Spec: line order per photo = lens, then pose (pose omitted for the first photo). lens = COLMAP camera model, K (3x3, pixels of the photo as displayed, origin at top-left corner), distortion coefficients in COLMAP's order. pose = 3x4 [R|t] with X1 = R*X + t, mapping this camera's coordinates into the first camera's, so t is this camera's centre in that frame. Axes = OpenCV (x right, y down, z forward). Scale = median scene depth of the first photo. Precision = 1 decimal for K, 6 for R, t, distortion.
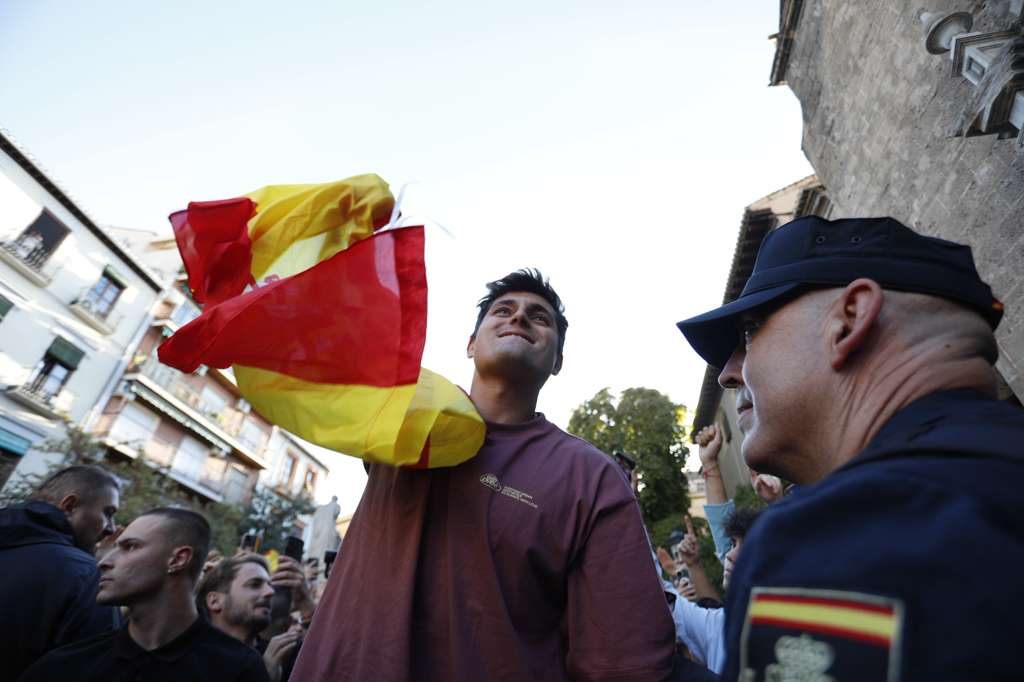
lens RADIAL K [[493.7, 0, 507.5], [0, 493.7, 338.1], [0, 0, 1]] dist [-0.052301, 0.018802]
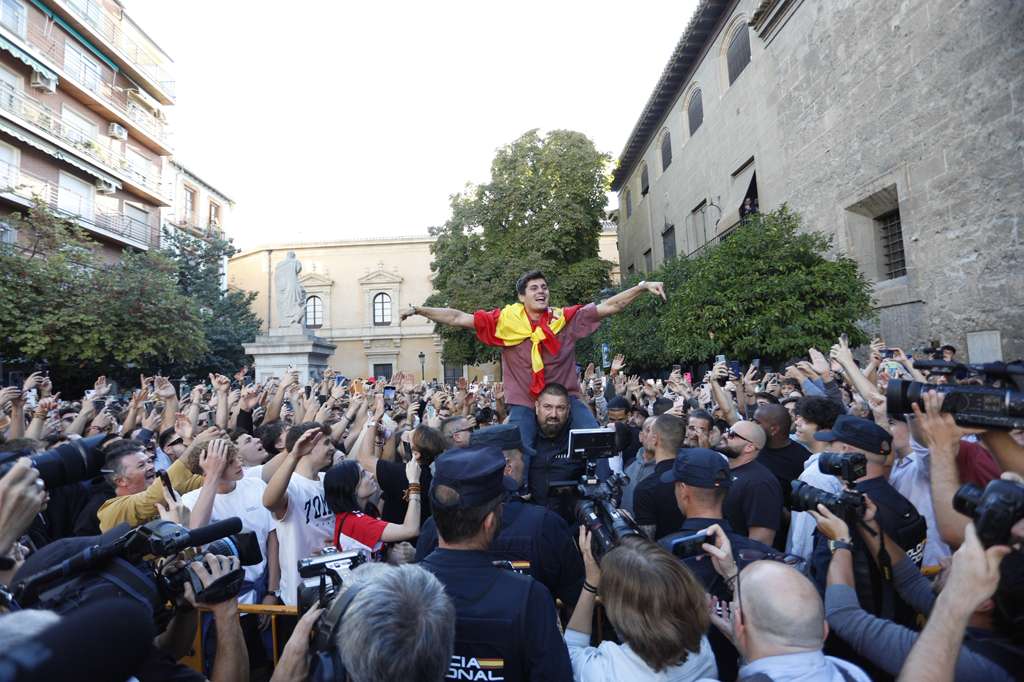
lens RADIAL K [[493.7, 0, 506.9], [0, 493.7, 342.0], [0, 0, 1]] dist [-0.052301, 0.018802]
pose [[0.979796, -0.028165, 0.198006, -0.137073], [-0.081486, 0.847918, 0.523827, -0.107526], [-0.182647, -0.529378, 0.828492, -0.031519]]
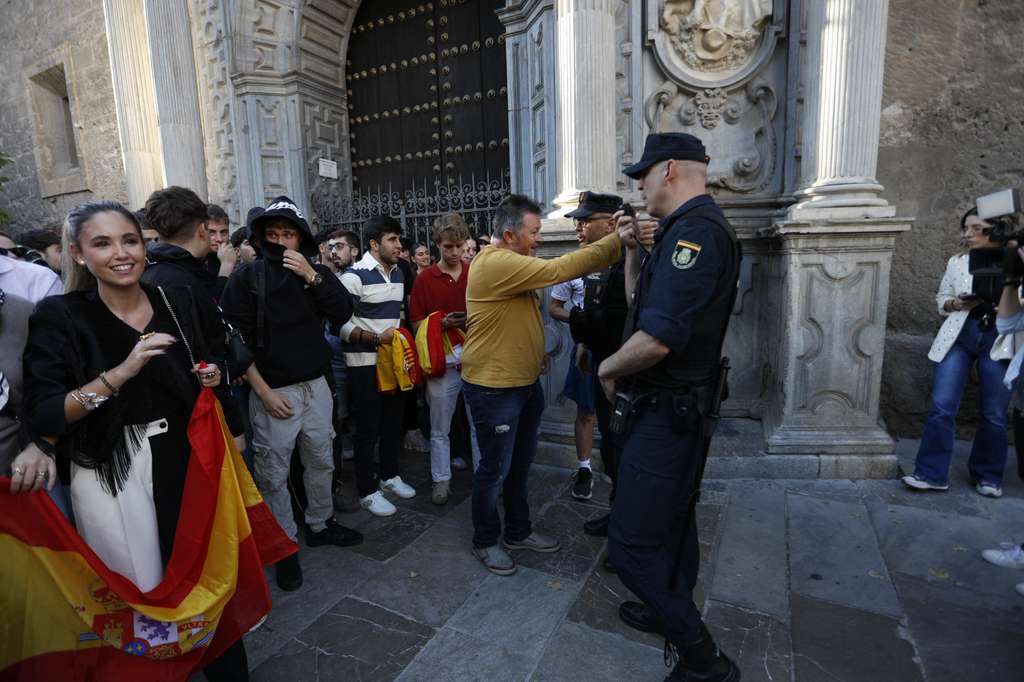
lens RADIAL K [[493.7, 0, 512.3], [0, 493.7, 340.6], [0, 0, 1]] dist [-0.052301, 0.018802]
pose [[0.258024, -0.157652, 0.953189, 0.047135], [-0.552633, 0.785175, 0.279459, -0.234010], [-0.792477, -0.598871, 0.115471, -0.292005]]
